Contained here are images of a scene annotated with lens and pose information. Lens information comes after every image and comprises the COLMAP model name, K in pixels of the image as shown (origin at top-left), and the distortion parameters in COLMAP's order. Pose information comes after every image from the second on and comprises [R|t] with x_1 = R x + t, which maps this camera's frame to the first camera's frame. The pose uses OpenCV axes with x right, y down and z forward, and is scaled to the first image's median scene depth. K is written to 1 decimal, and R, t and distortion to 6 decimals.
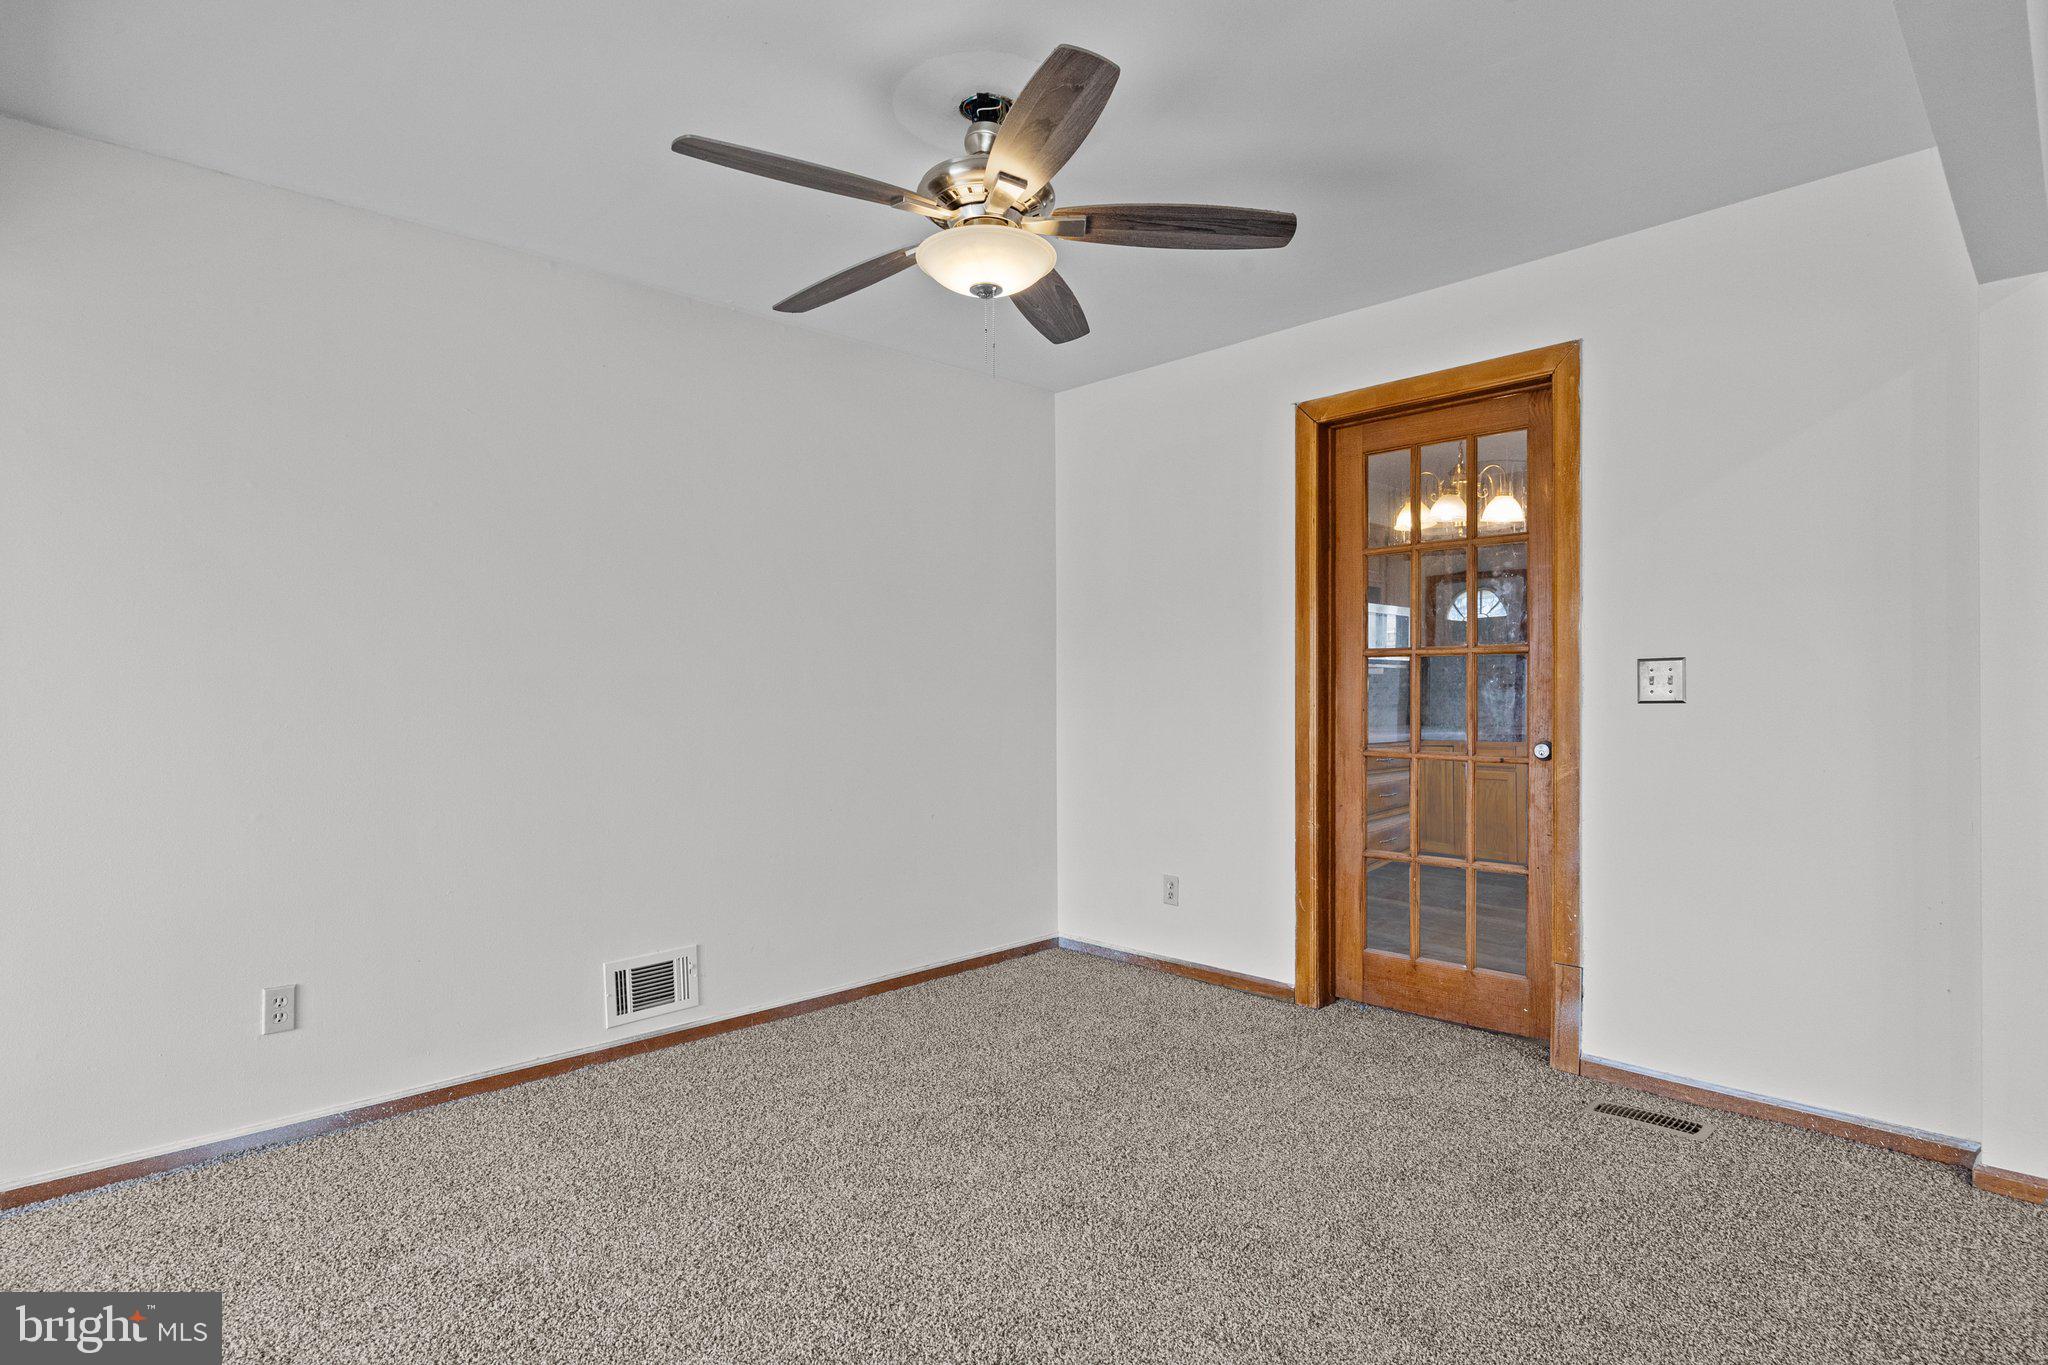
lens RADIAL K [[1081.5, 0, 1024.0], [0, 1081.5, 682.5], [0, 0, 1]] dist [0.001548, -0.000508]
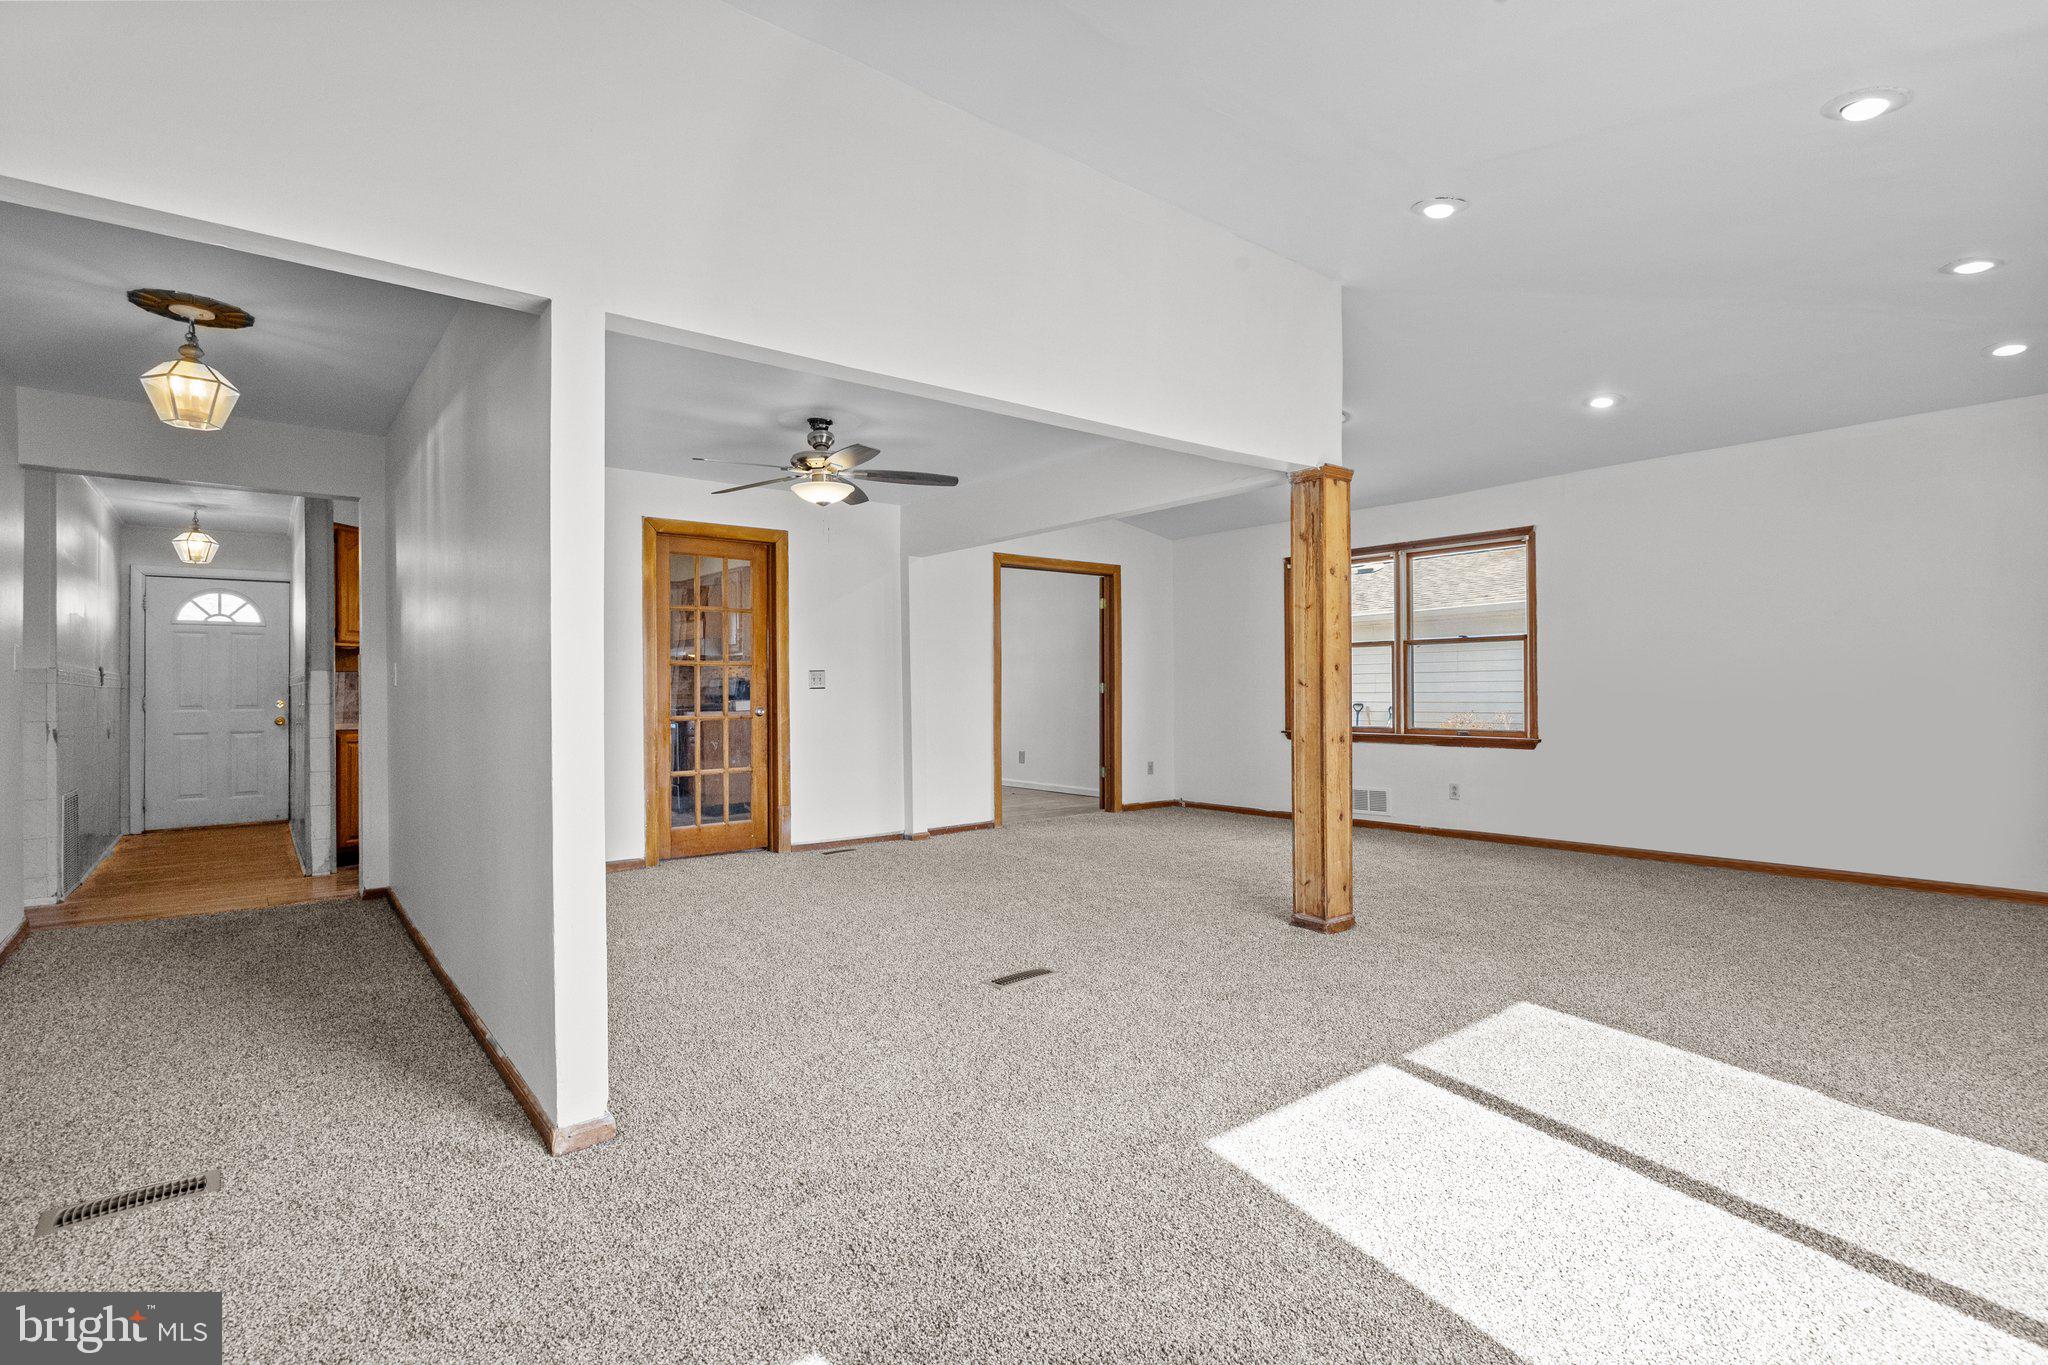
lens RADIAL K [[969.8, 0, 1024.0], [0, 969.8, 682.5], [0, 0, 1]] dist [0.000974, 0.000025]
pose [[0.084348, 0.008100, 0.996403, -1.343194], [0.001779, 0.999964, -0.008279, 0.019680], [-0.996435, 0.002470, 0.084331, 0.299967]]
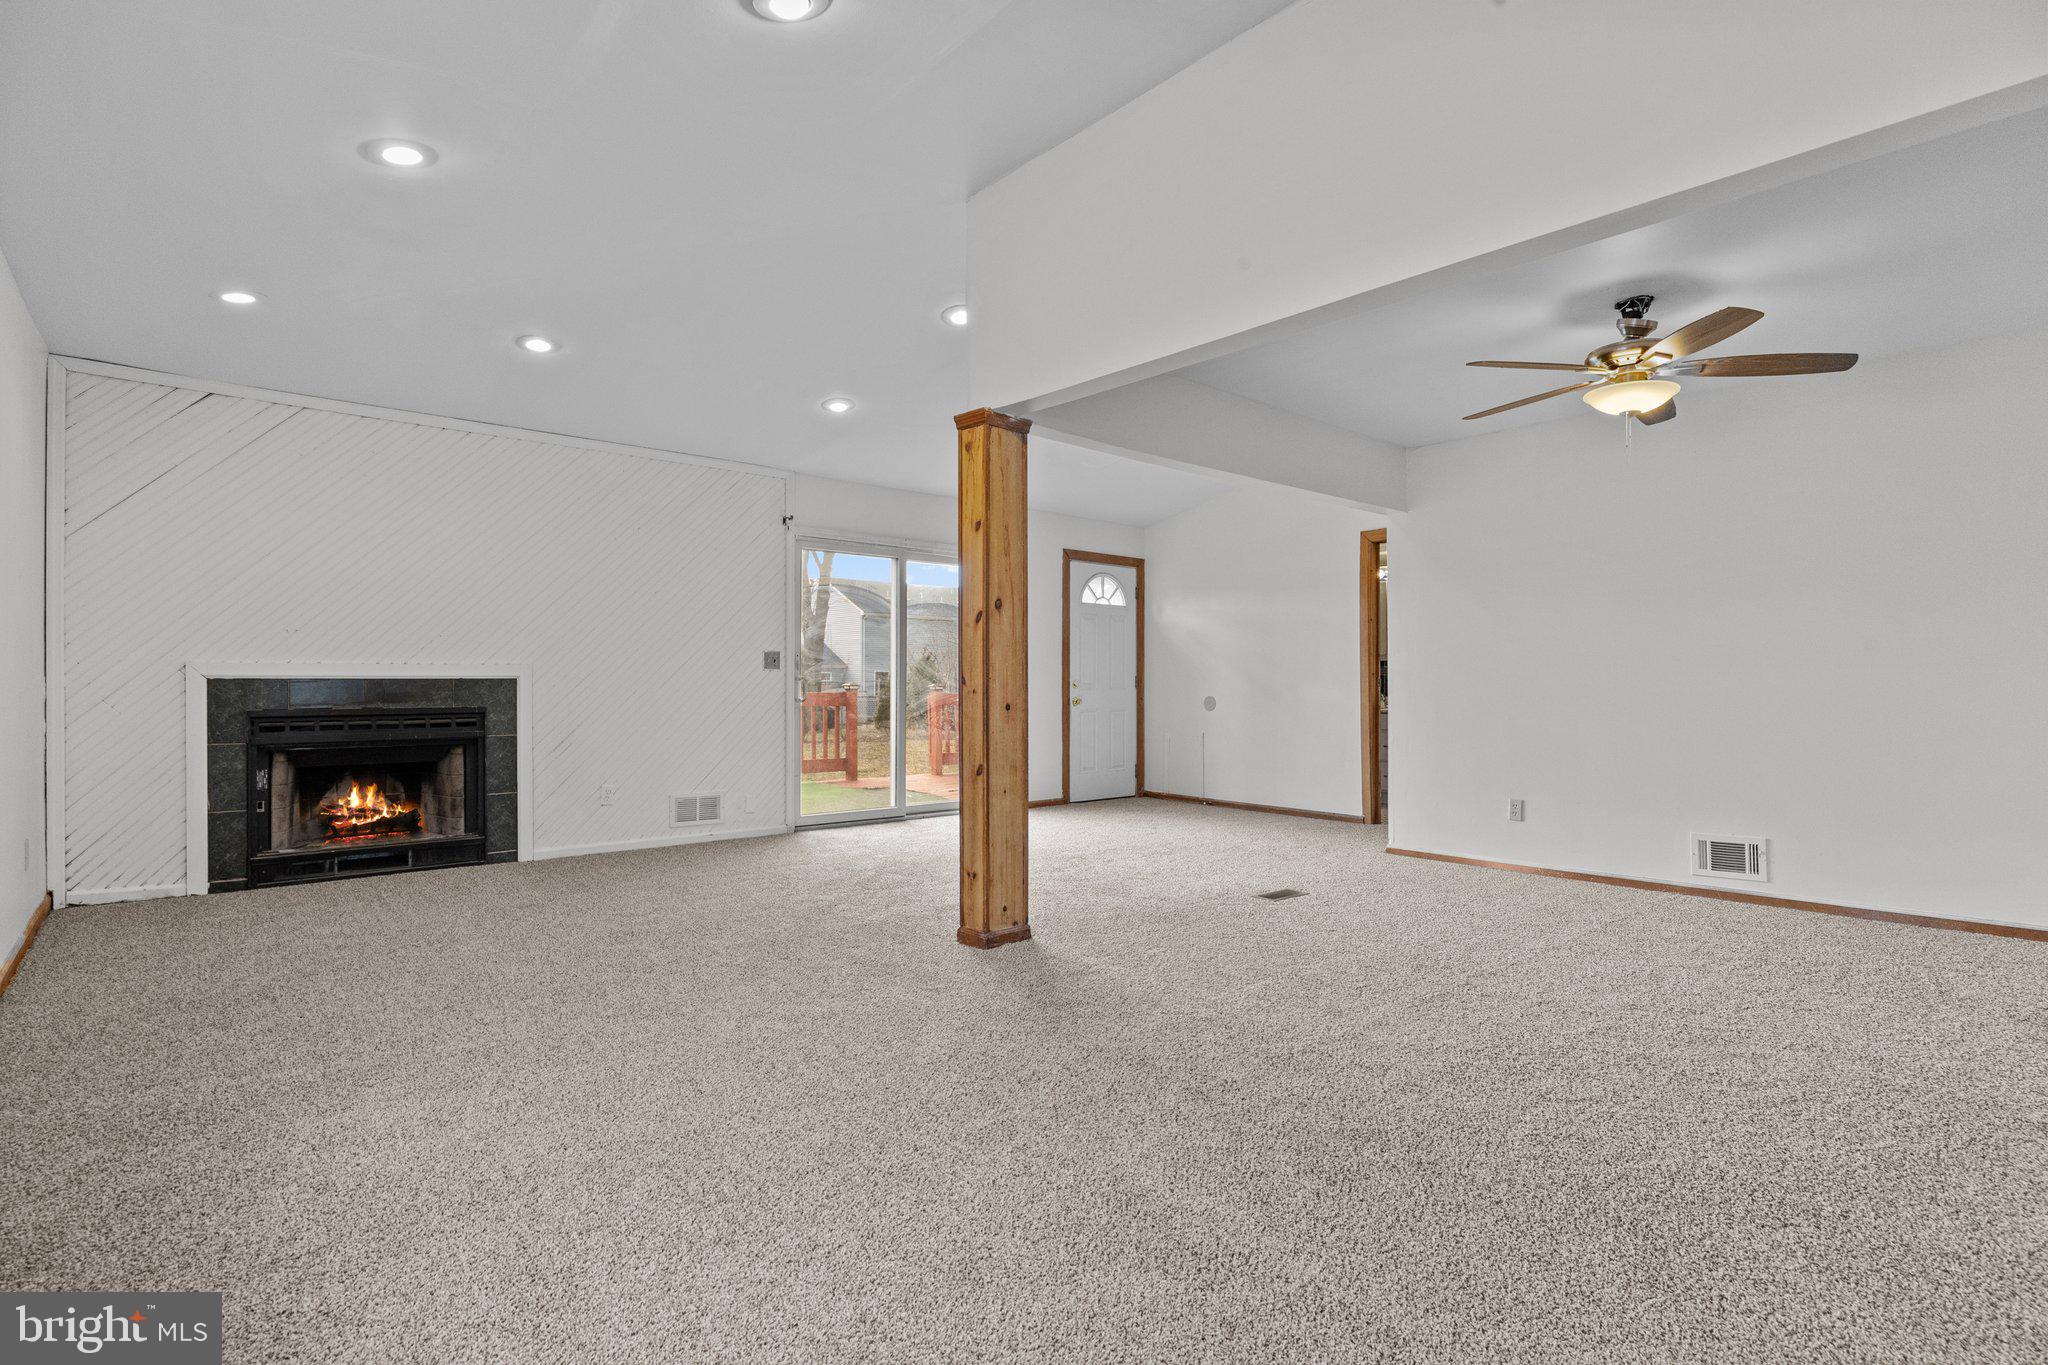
lens RADIAL K [[1020.3, 0, 1024.0], [0, 1020.3, 682.5], [0, 0, 1]] dist [-0.044755, 0.000051]
pose [[-0.065558, 0.001139, -0.997848, 1.051249], [0.003814, 0.999992, 0.000891, 0.033526], [0.997841, -0.003748, -0.065562, 0.119649]]
